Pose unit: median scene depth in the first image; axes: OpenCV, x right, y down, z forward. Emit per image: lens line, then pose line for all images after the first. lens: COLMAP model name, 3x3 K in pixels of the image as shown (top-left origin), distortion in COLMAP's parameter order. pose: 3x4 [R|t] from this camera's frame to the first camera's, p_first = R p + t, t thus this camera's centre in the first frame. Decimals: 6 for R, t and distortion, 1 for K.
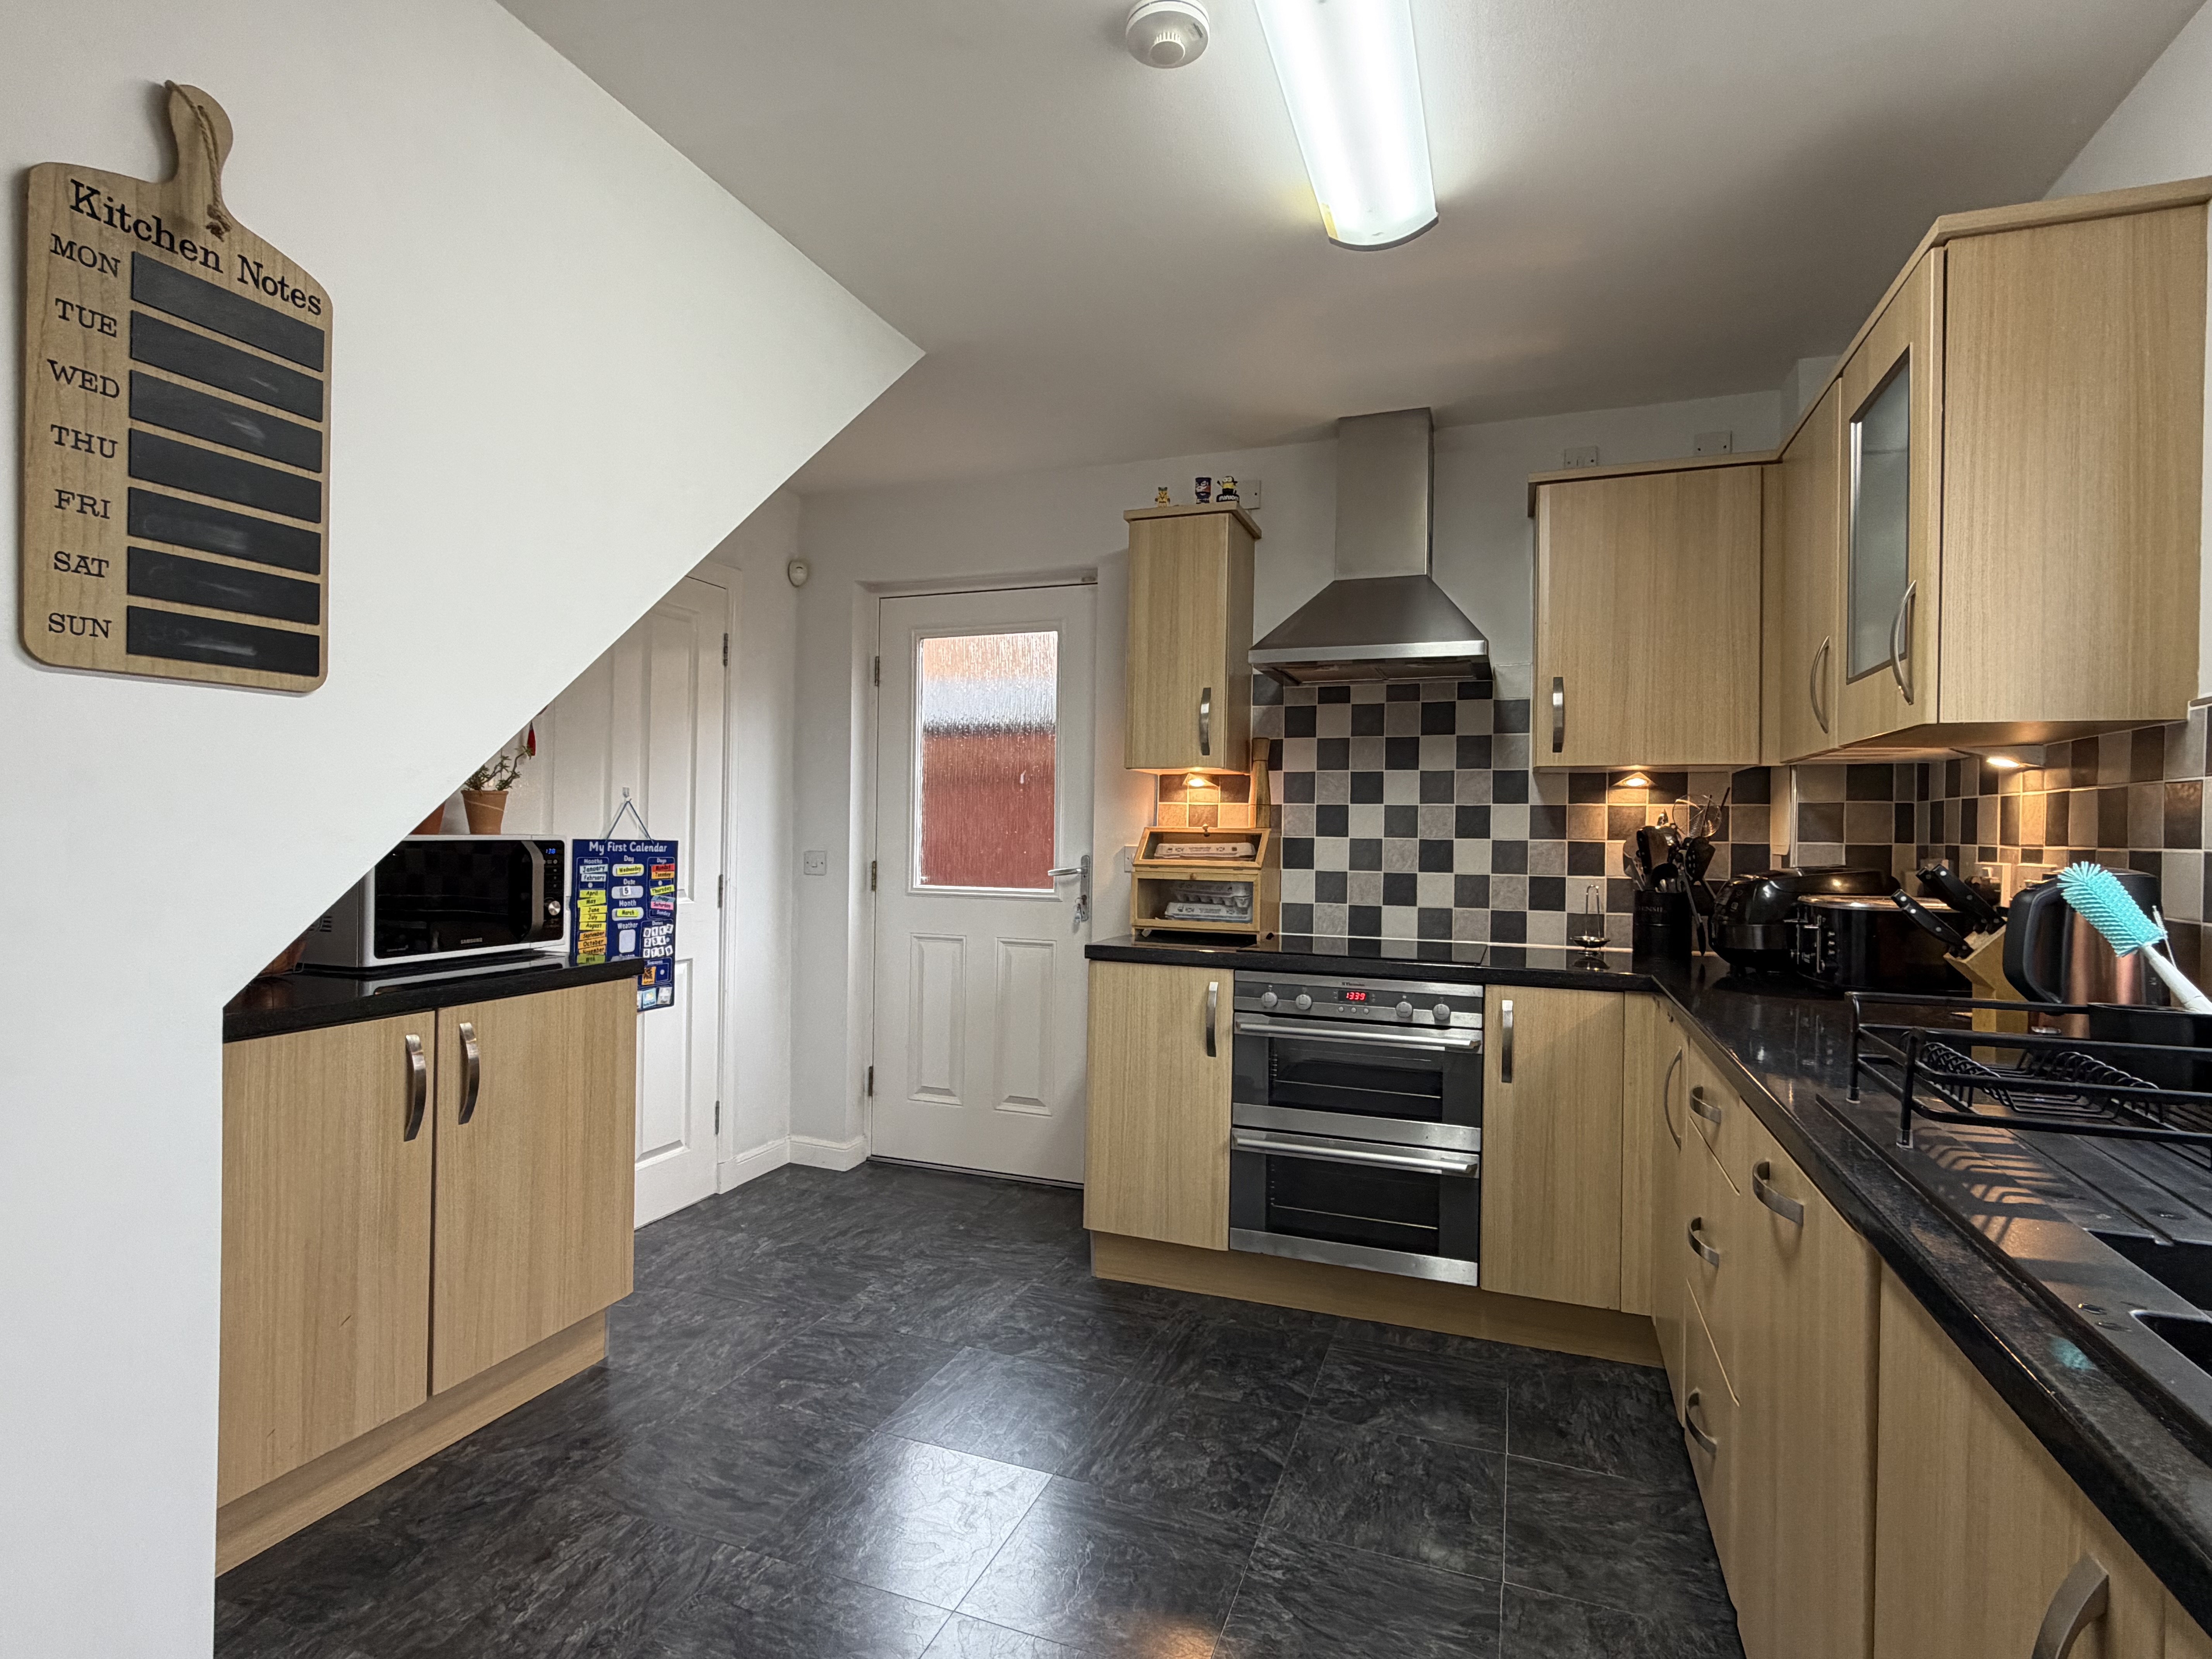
lens RADIAL K [[1104.3, 0, 1108.2], [0, 1104.3, 832.1], [0, 0, 1]] dist [0.002267, -0.000629]
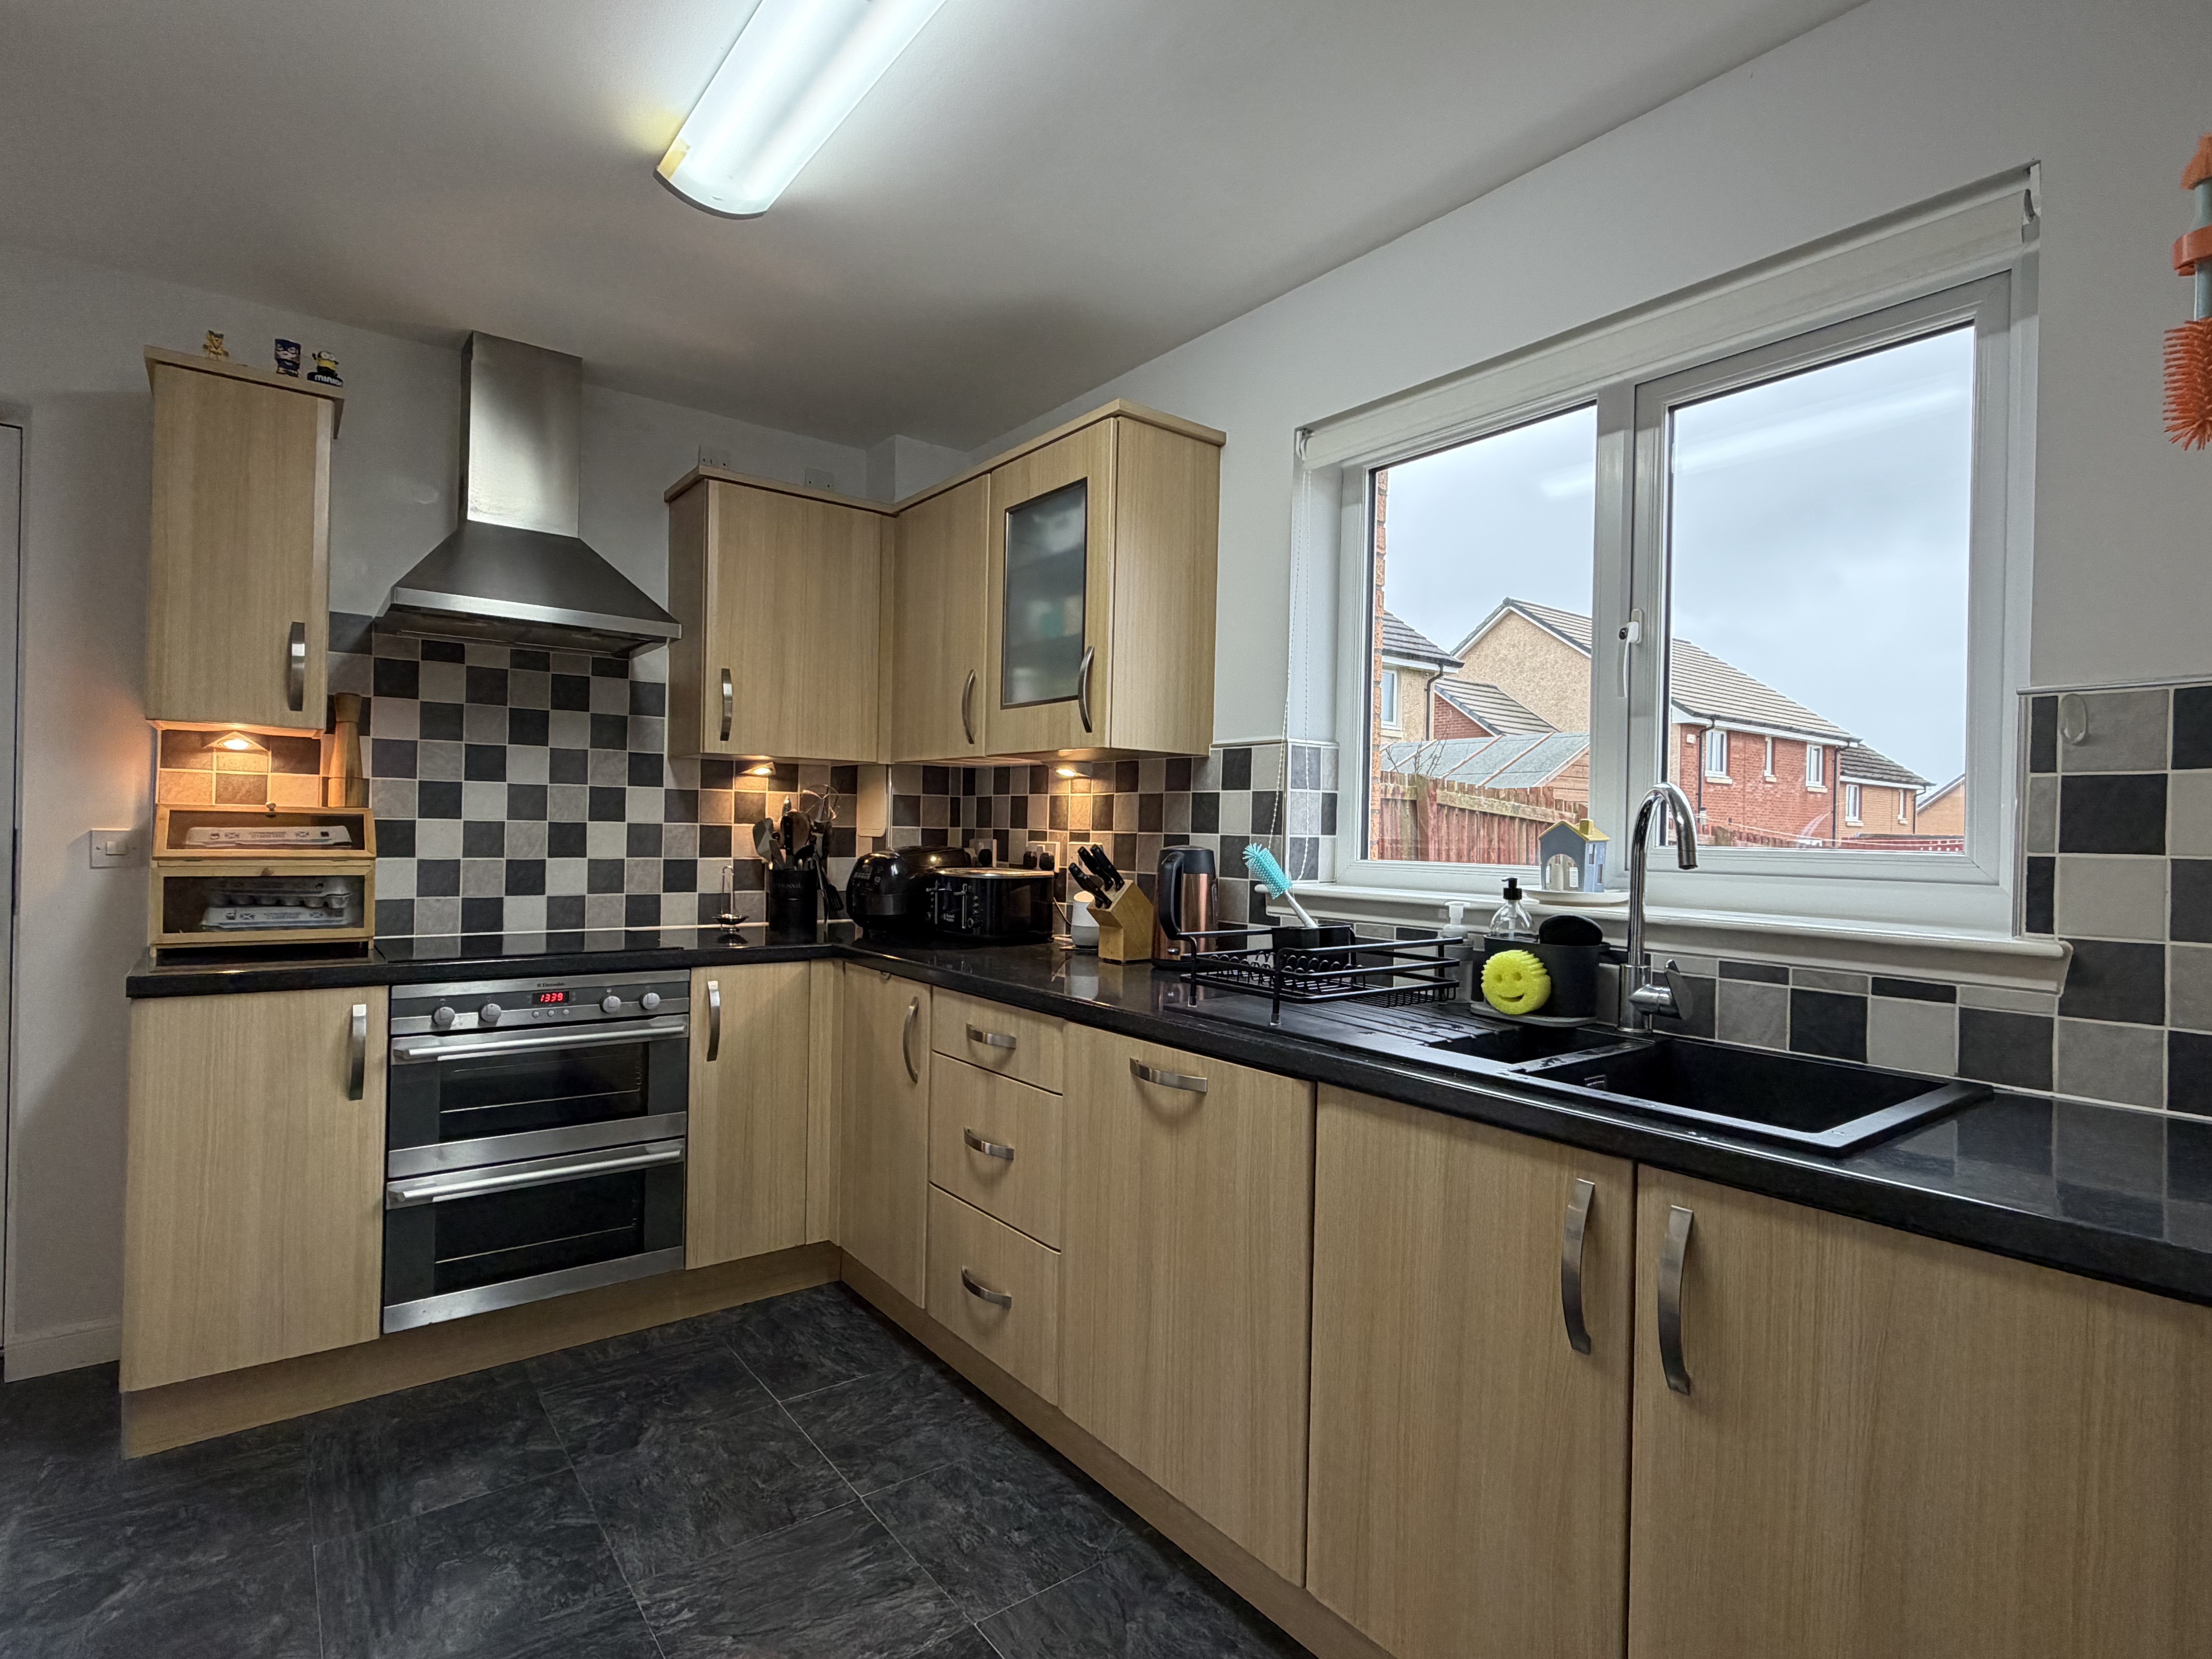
lens RADIAL K [[1104.3, 0, 1092.5], [0, 1104.3, 829.7], [0, 0, 1]] dist [0.002267, -0.000629]
pose [[0.534217, -0.002790, 0.845343, -0.279134], [-0.011869, 0.999871, 0.010800, -0.002865], [-0.845264, -0.015803, 0.534115, 0.138099]]
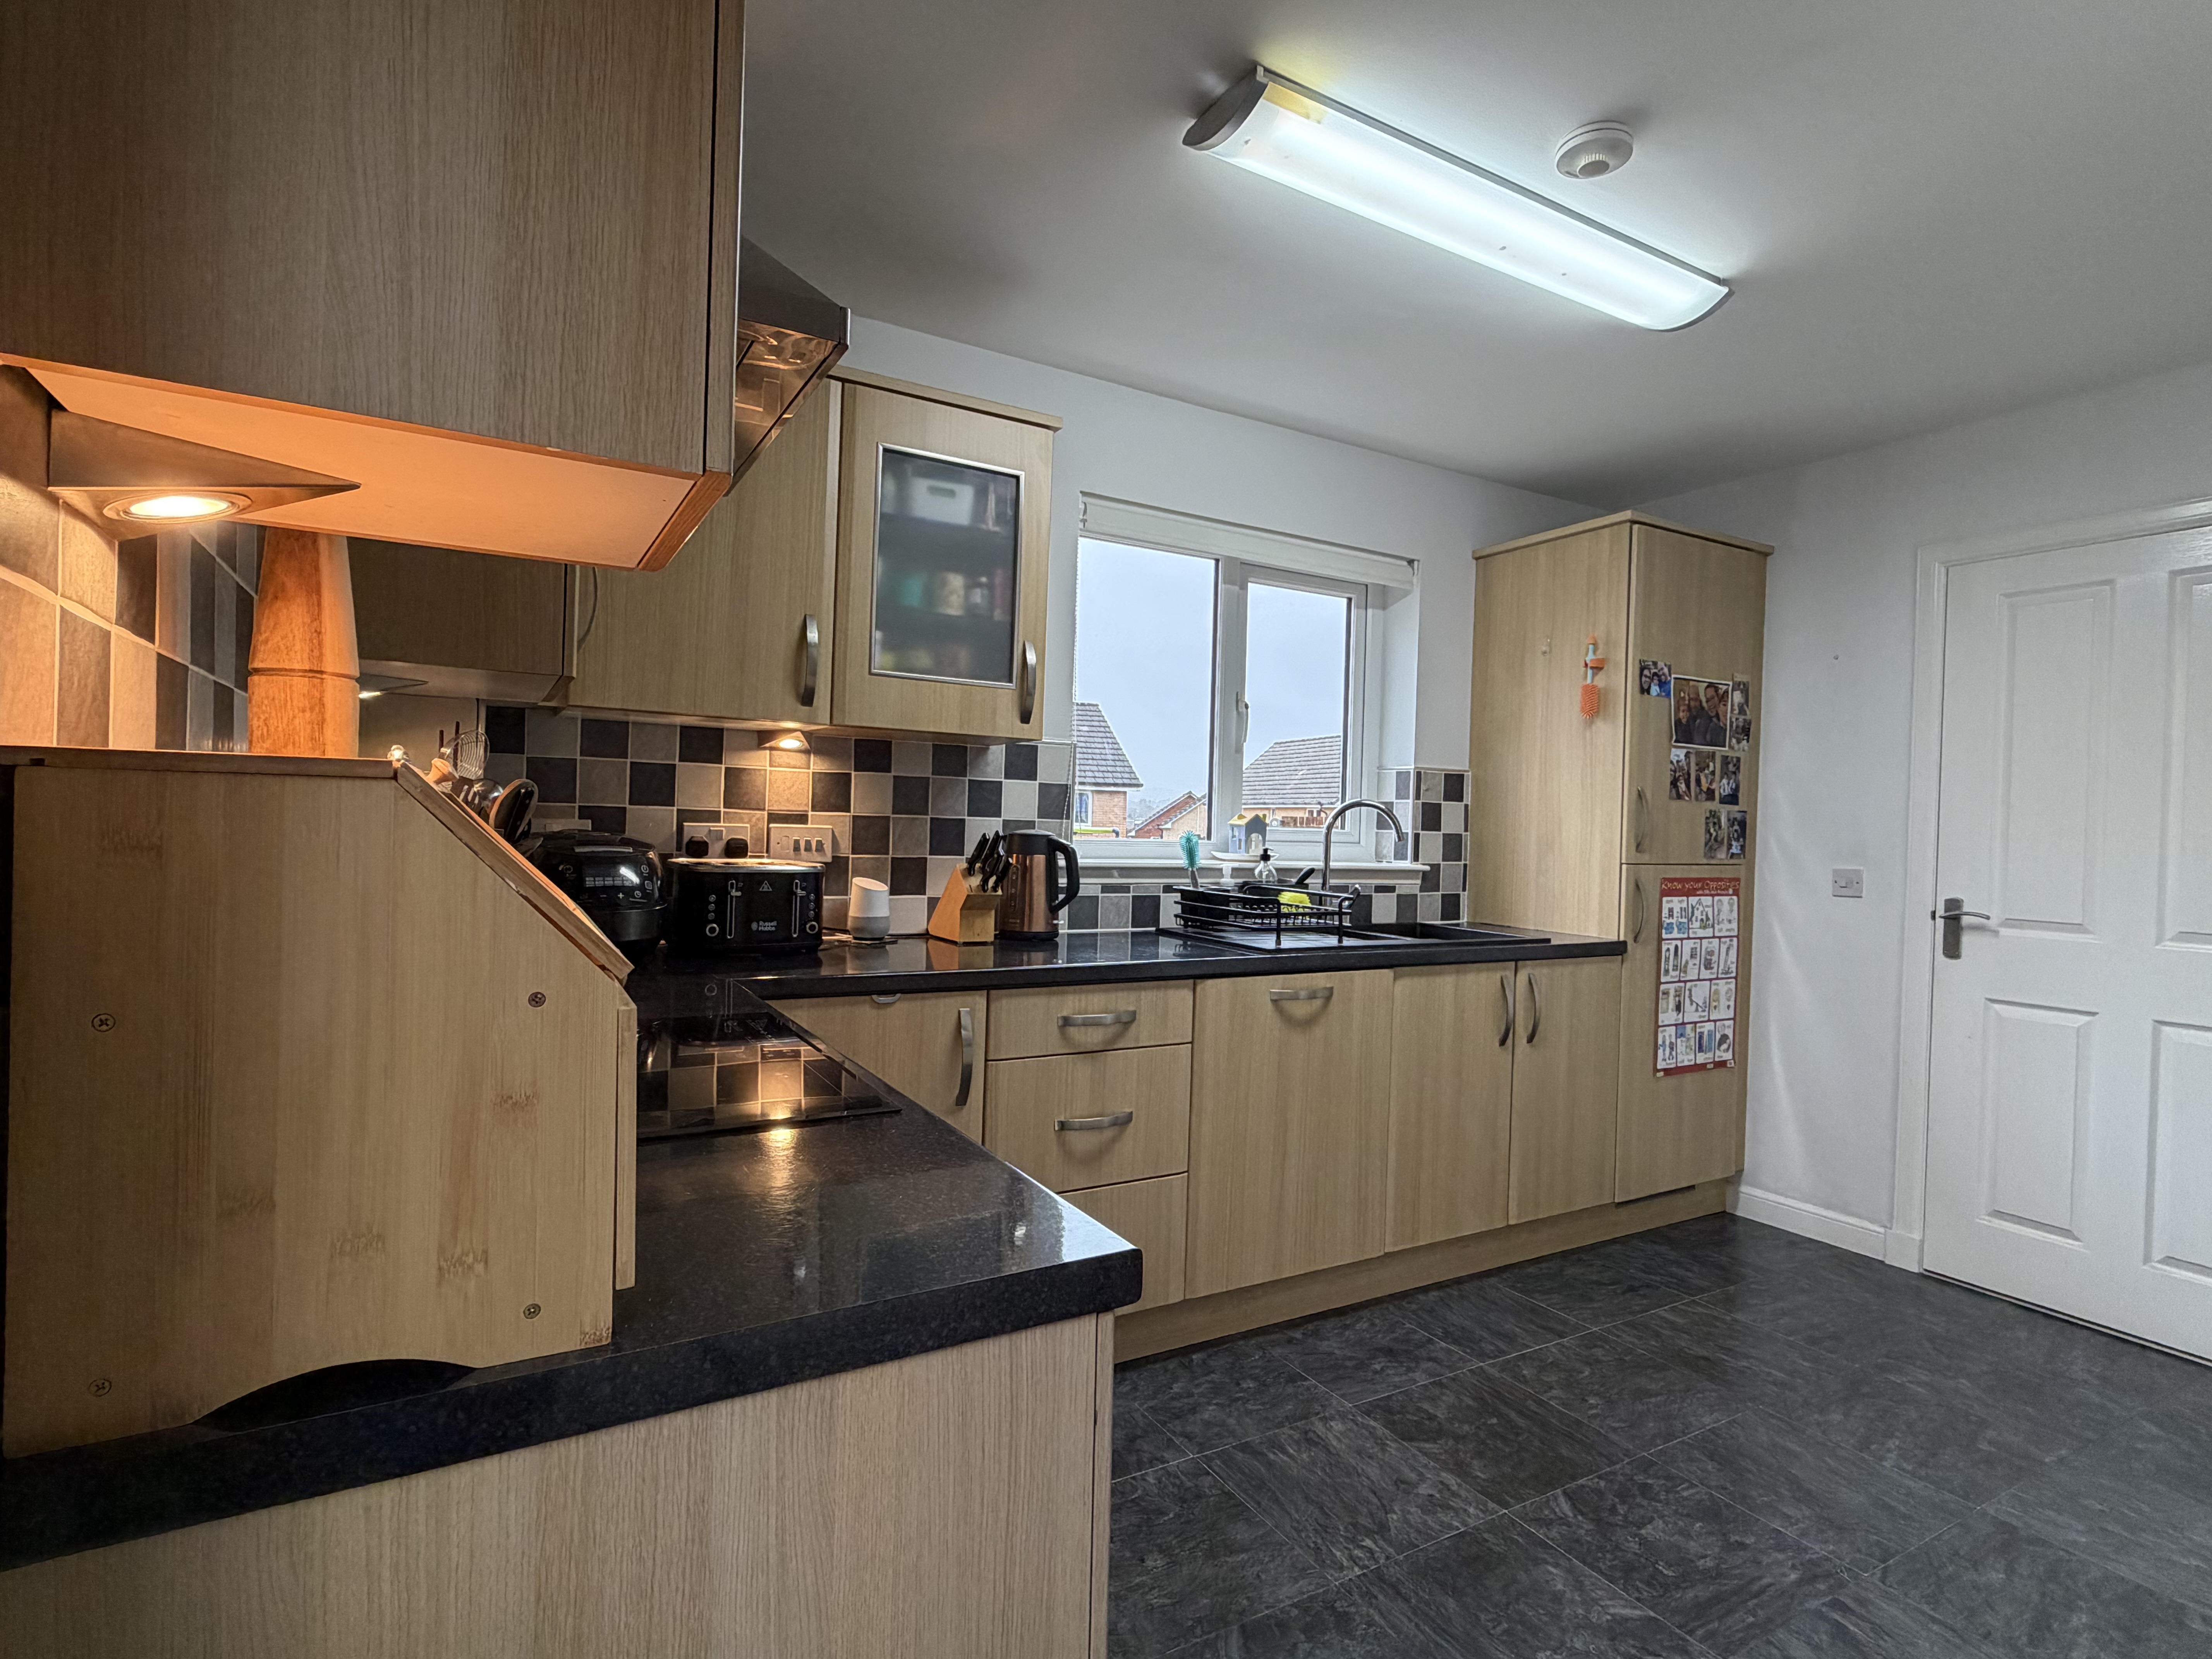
lens RADIAL K [[1104.3, 0, 1115.3], [0, 1104.3, 834.9], [0, 0, 1]] dist [0.002267, -0.000629]
pose [[-0.775030, -0.043068, 0.630455, -0.177194], [-0.039291, 0.999029, 0.019946, 0.000257], [-0.630702, -0.009312, -0.775969, 1.214379]]
